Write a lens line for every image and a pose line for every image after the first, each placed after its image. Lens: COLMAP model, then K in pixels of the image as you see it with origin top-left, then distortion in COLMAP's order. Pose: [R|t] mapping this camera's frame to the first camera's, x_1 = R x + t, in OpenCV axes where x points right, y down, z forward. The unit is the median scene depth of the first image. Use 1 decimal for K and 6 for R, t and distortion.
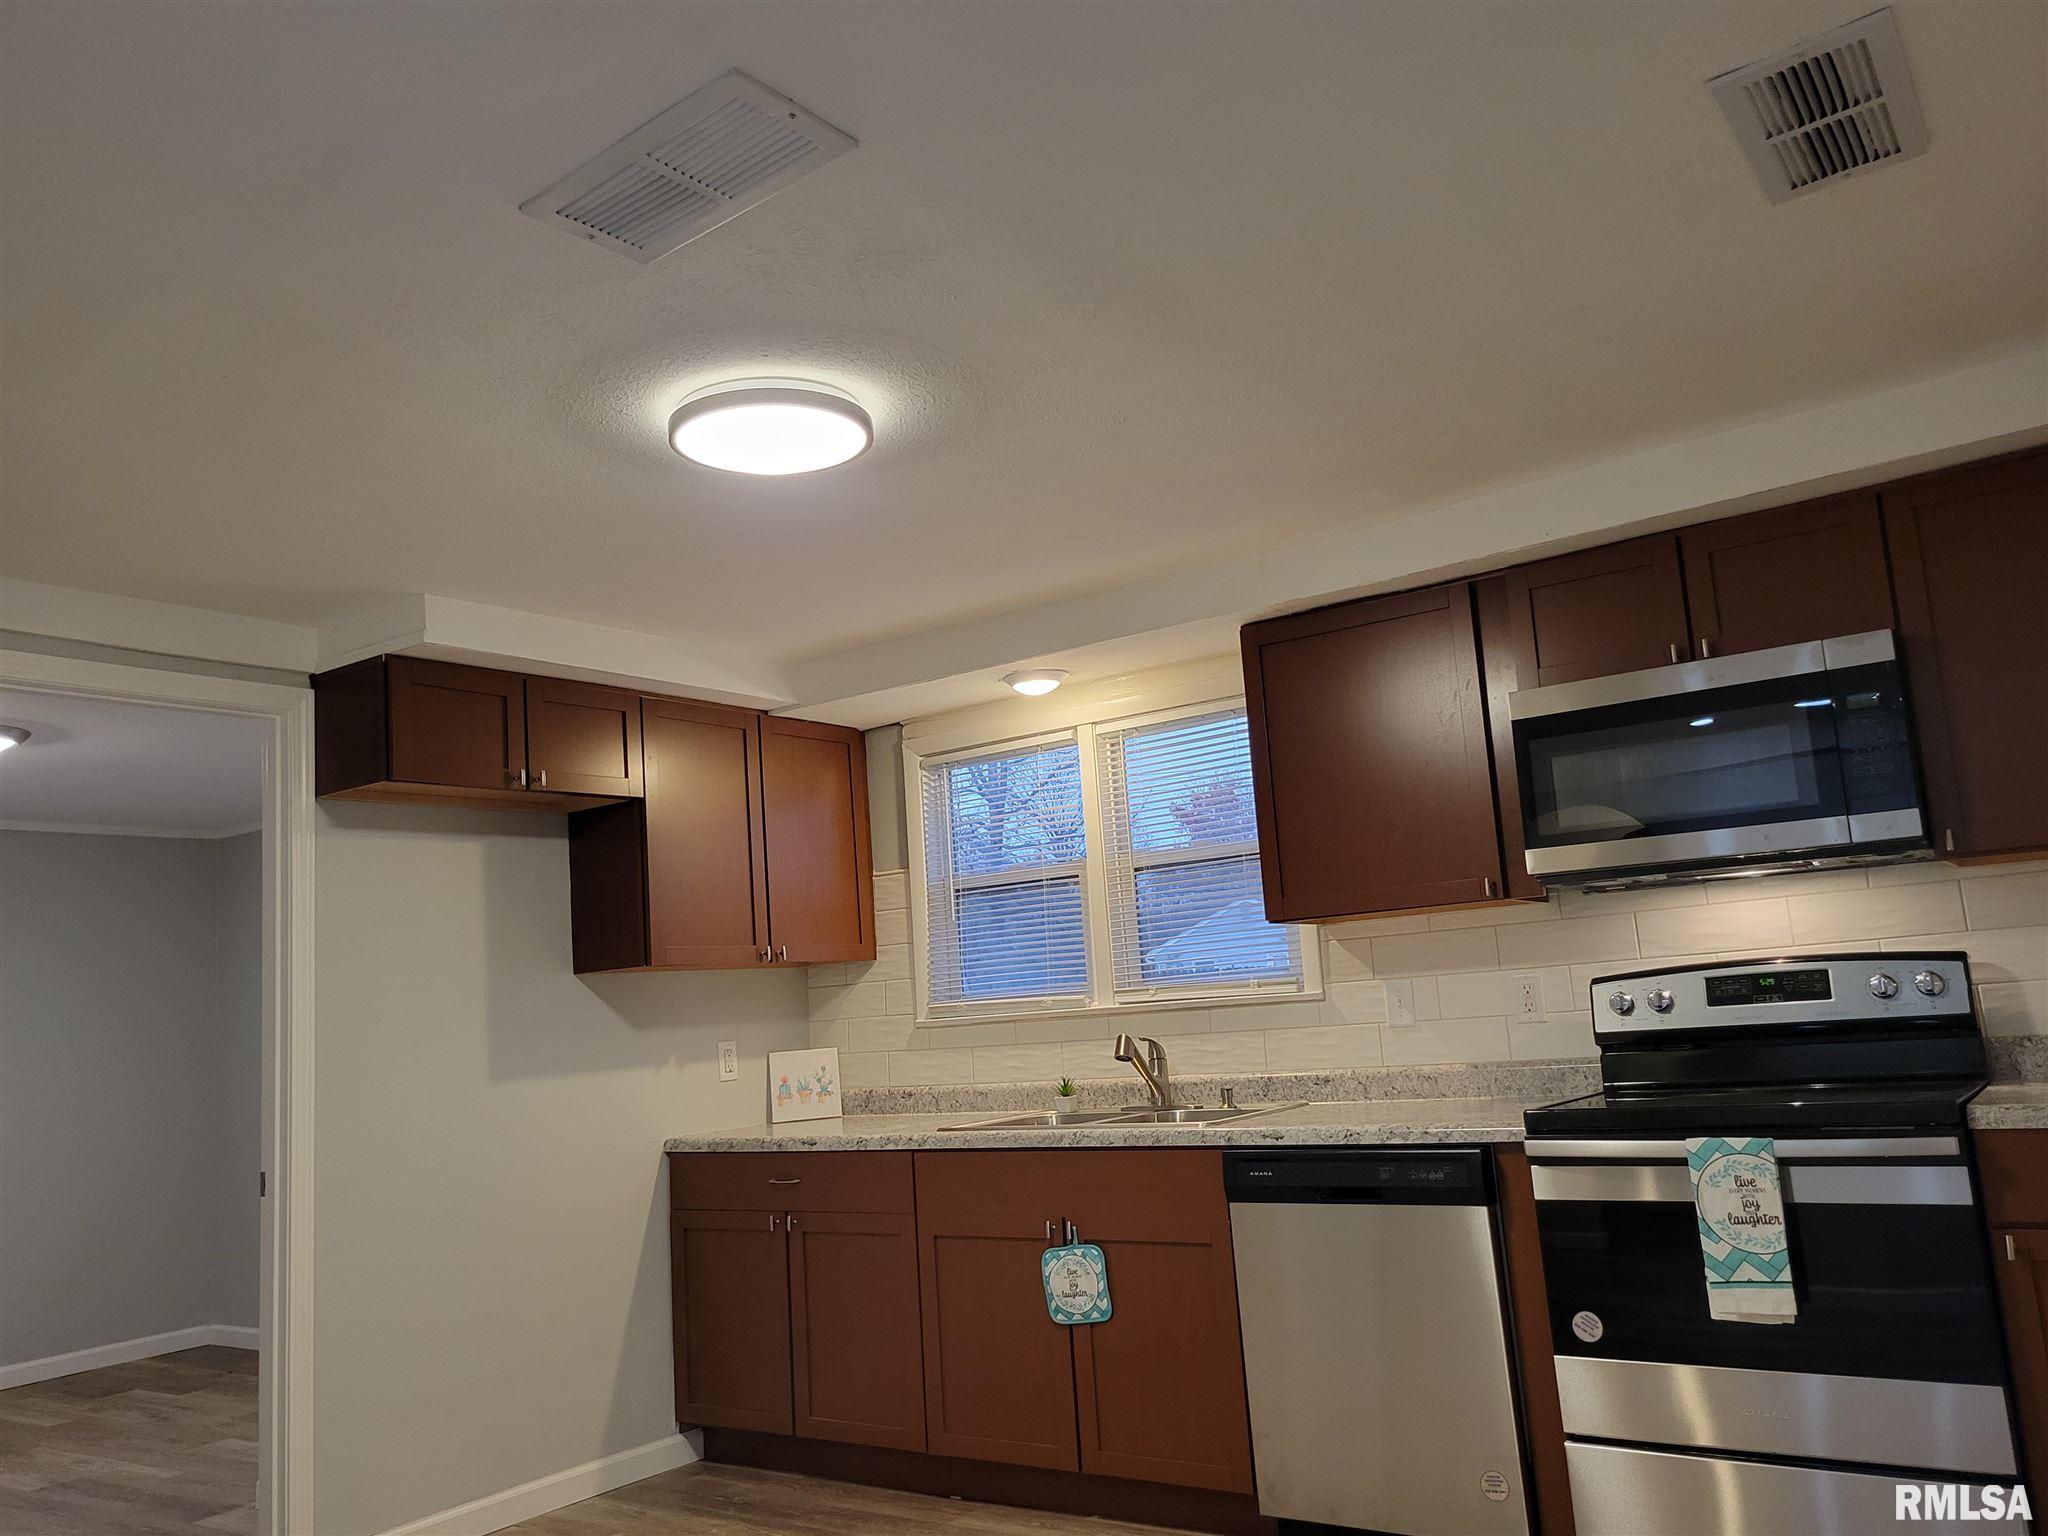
lens RADIAL K [[1566.2, 0, 1077.1], [0, 1566.2, 783.6], [0, 0, 1]] dist [0.043007, -0.019304]
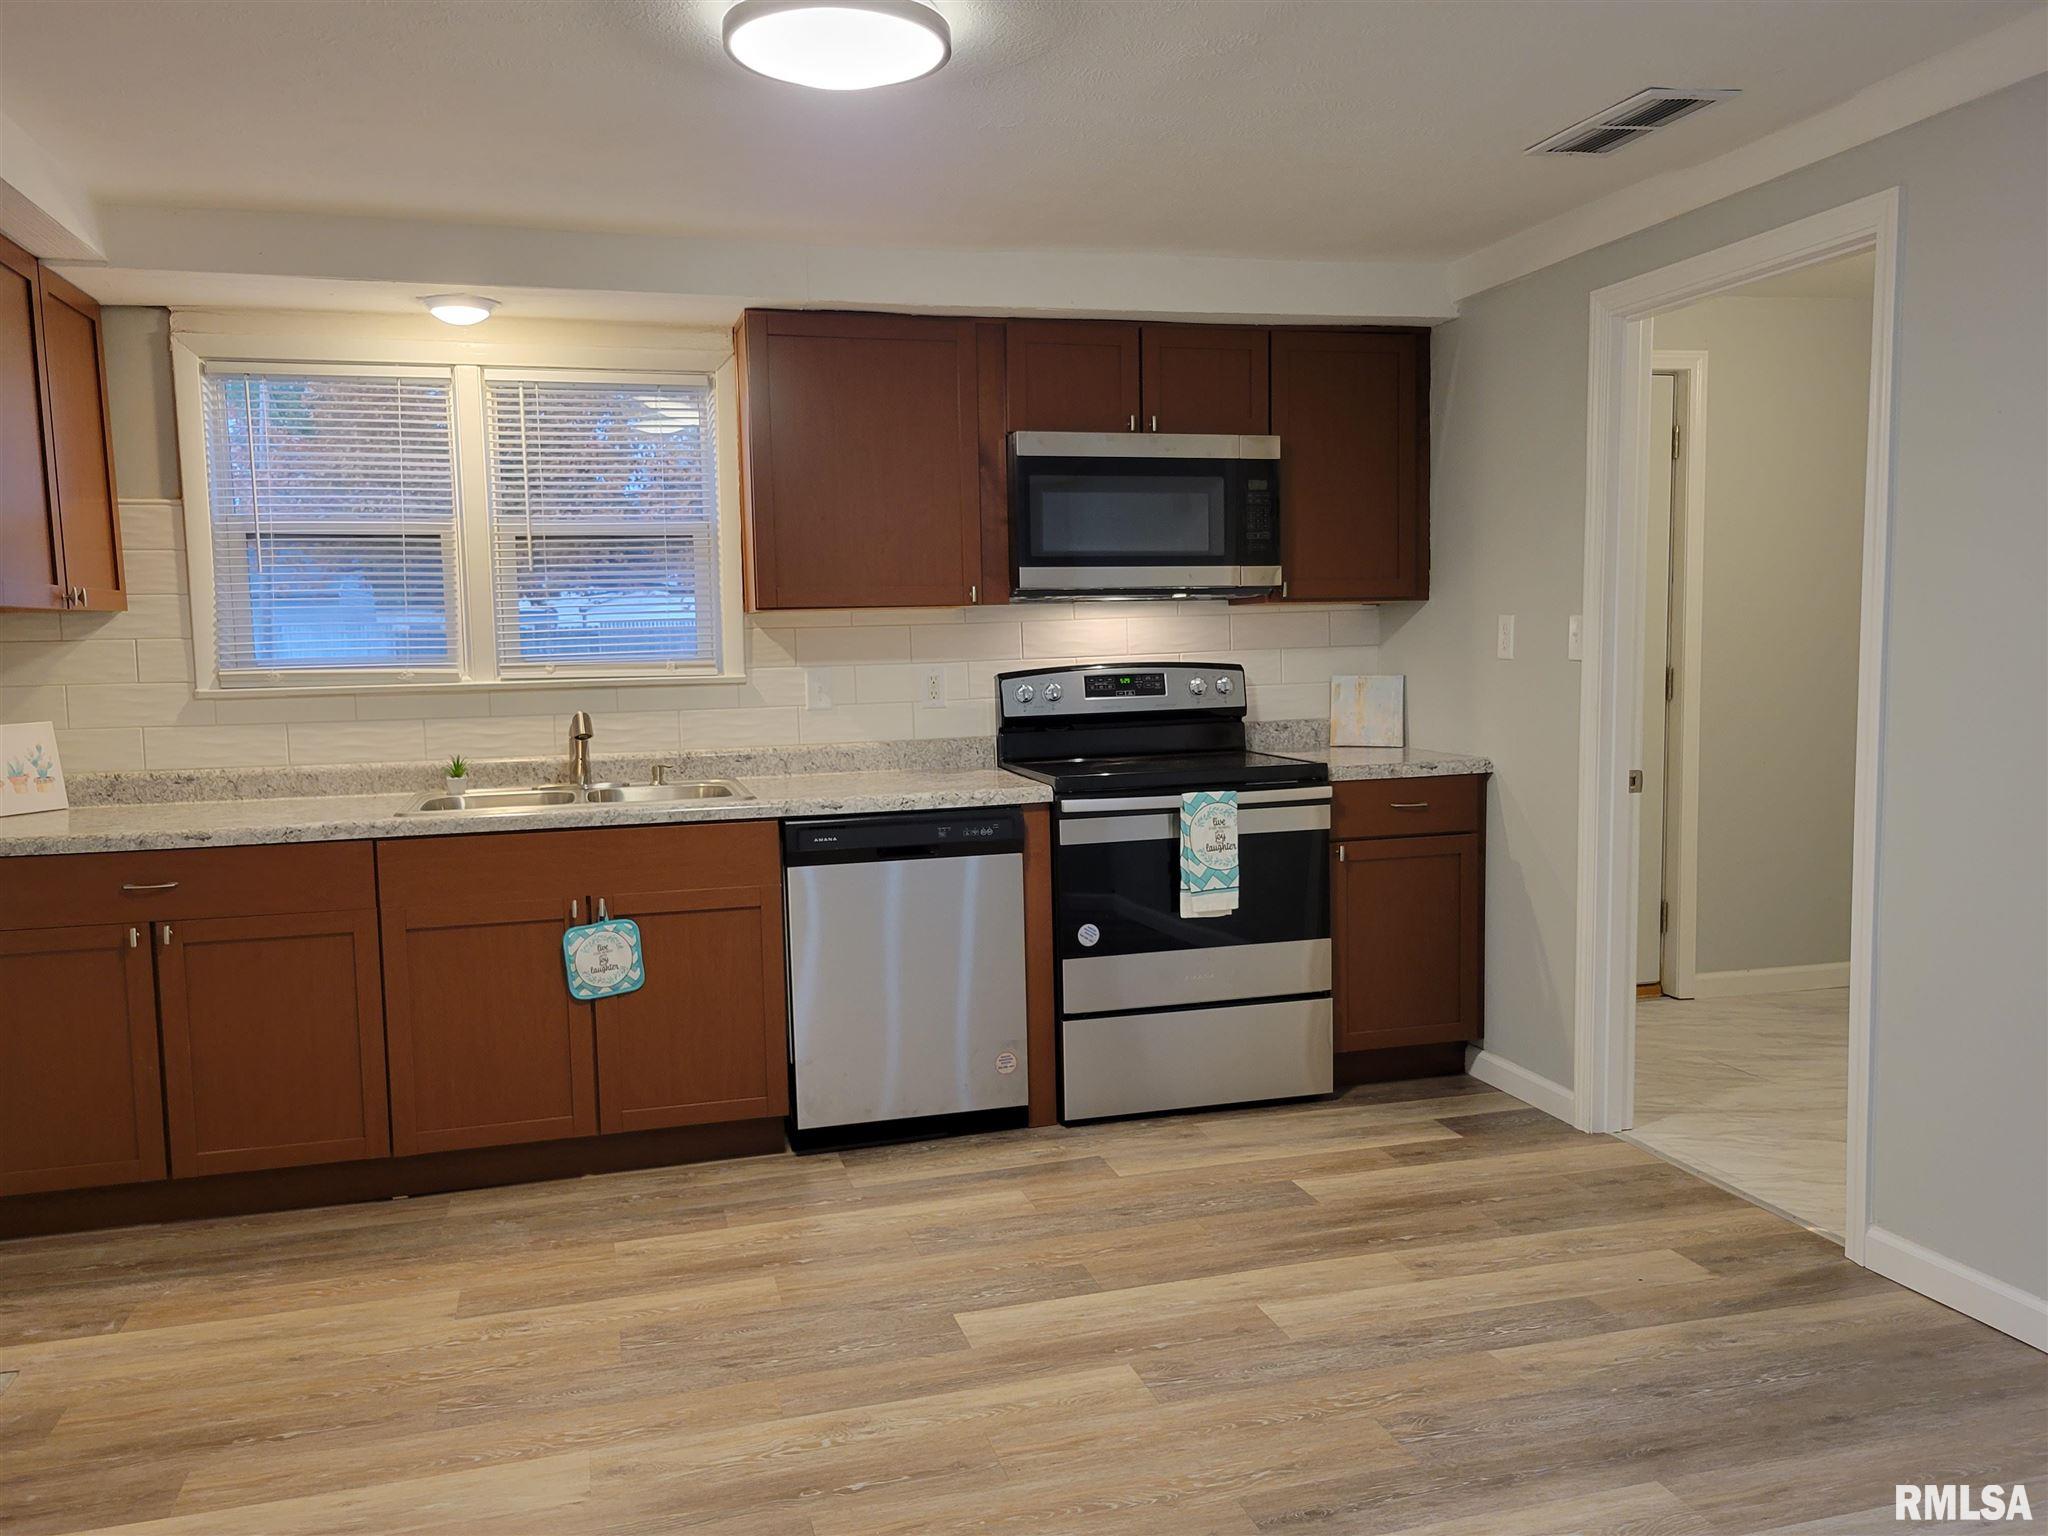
lens RADIAL K [[1566.2, 0, 1029.9], [0, 1566.2, 778.5], [0, 0, 1]] dist [0.043007, -0.019304]
pose [[0.641363, -0.017139, 0.767046, -0.602218], [-0.133671, 0.981964, 0.133709, 0.037471], [-0.755504, -0.188287, 0.627505, 0.196508]]
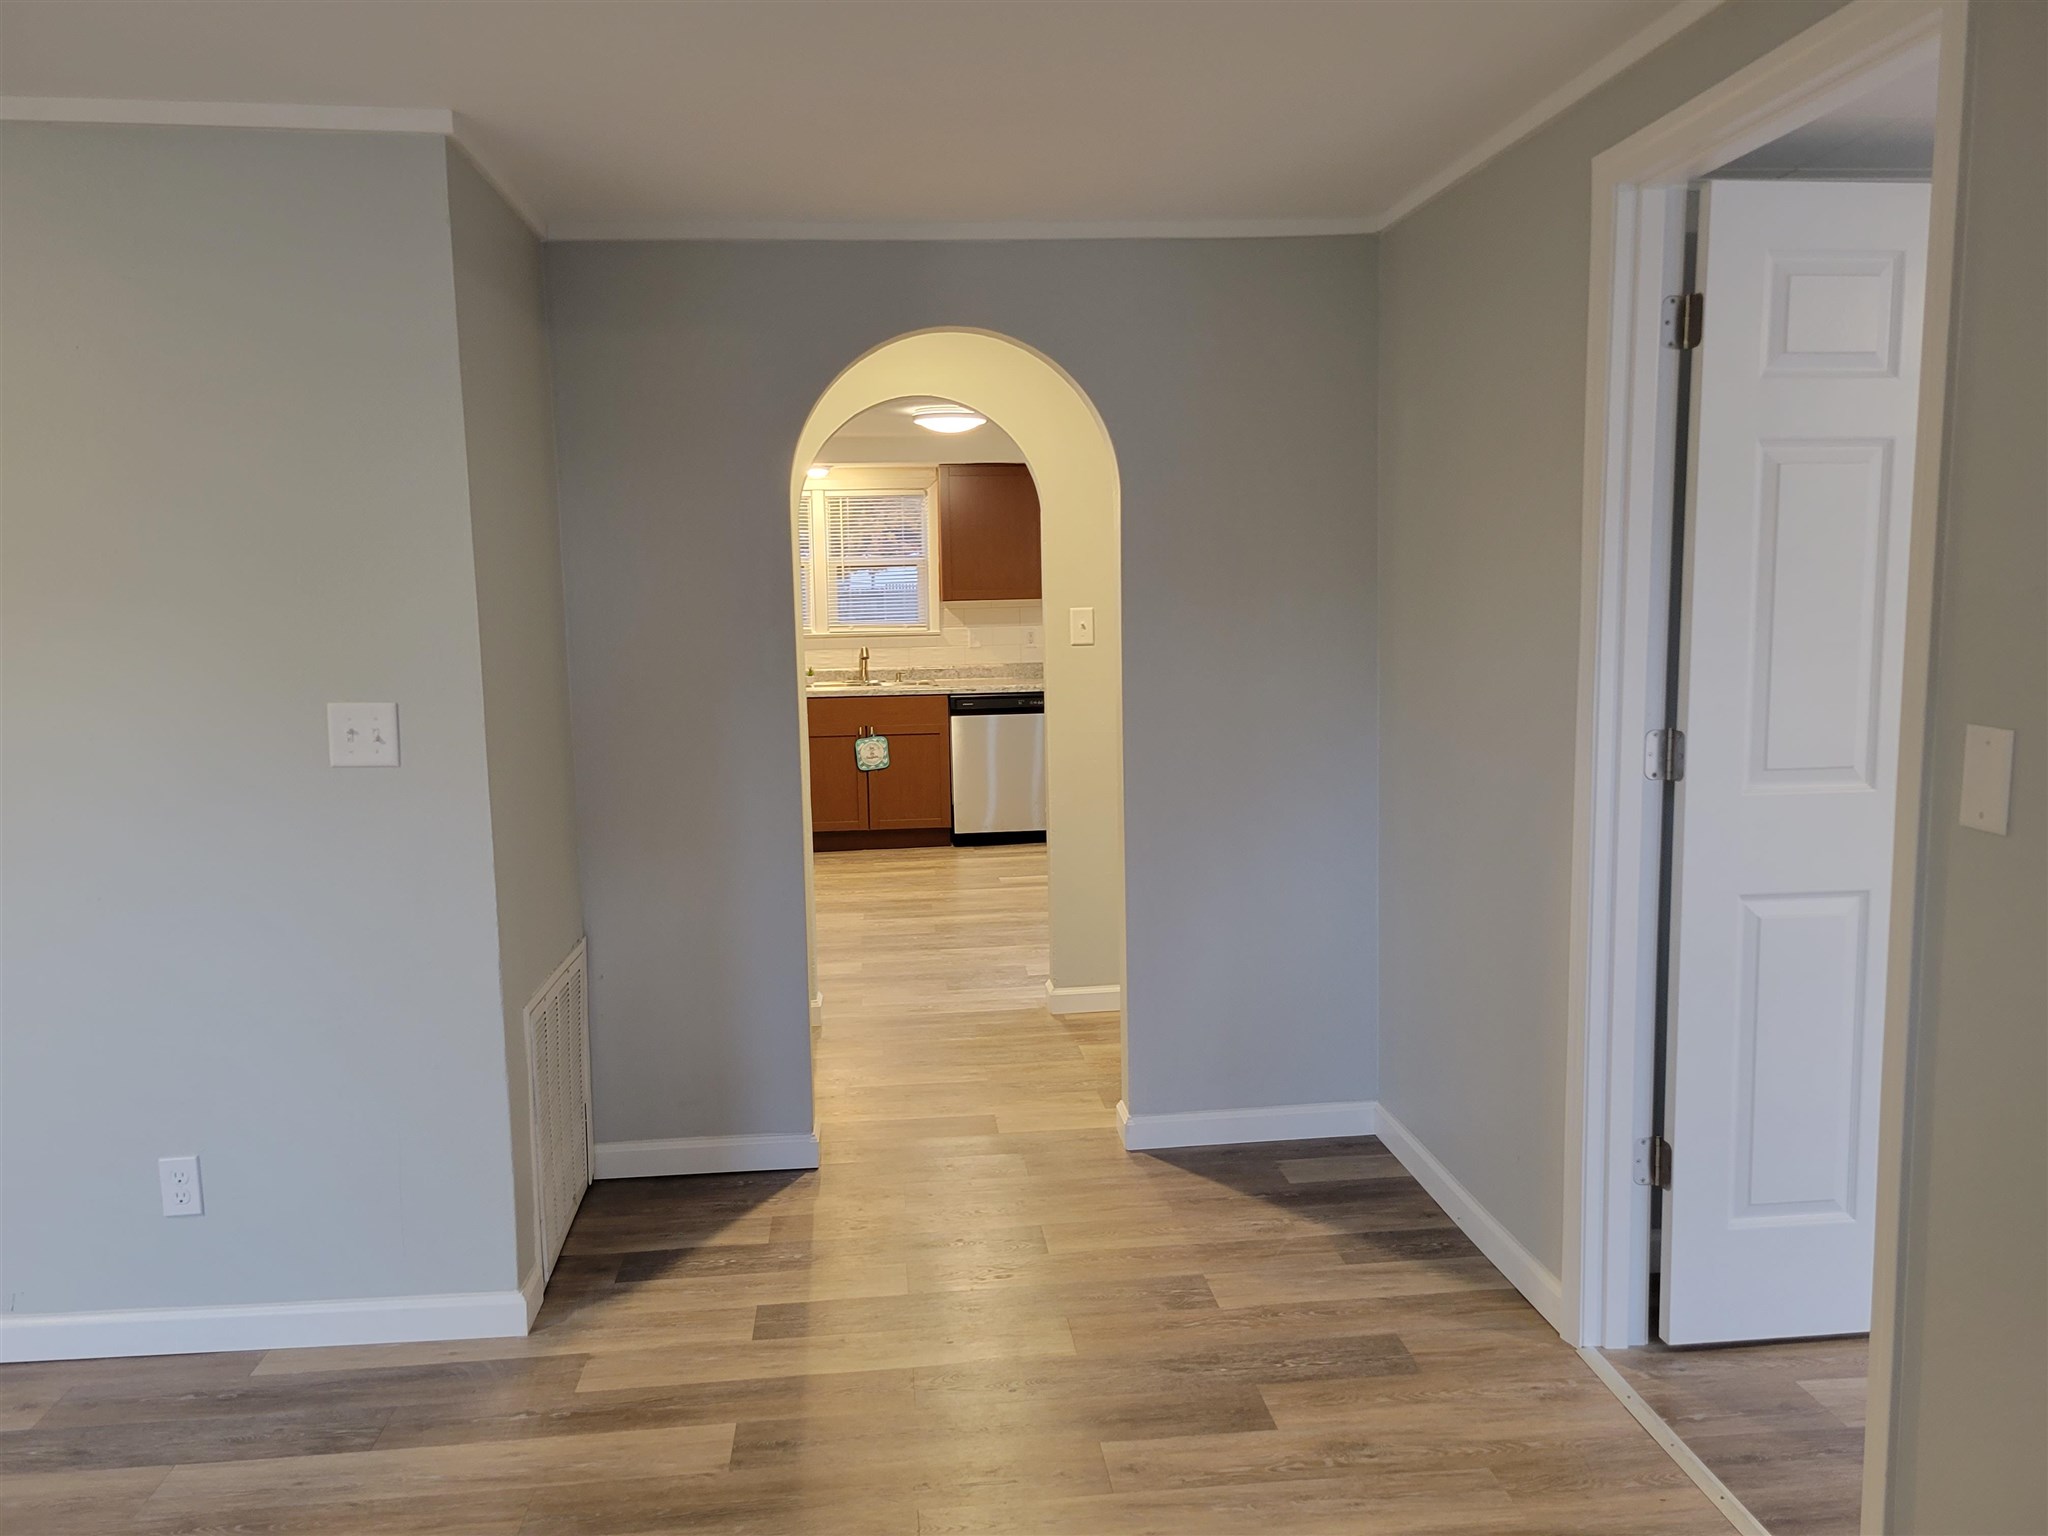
lens RADIAL K [[1566.2, 0, 1028.2], [0, 1566.2, 780.8], [0, 0, 1]] dist [0.043007, -0.019304]
pose [[0.766222, -0.022768, 0.642172, -1.333219], [-0.126503, 0.974469, 0.185490, -0.100886], [-0.630000, -0.223363, 0.743780, -0.885588]]
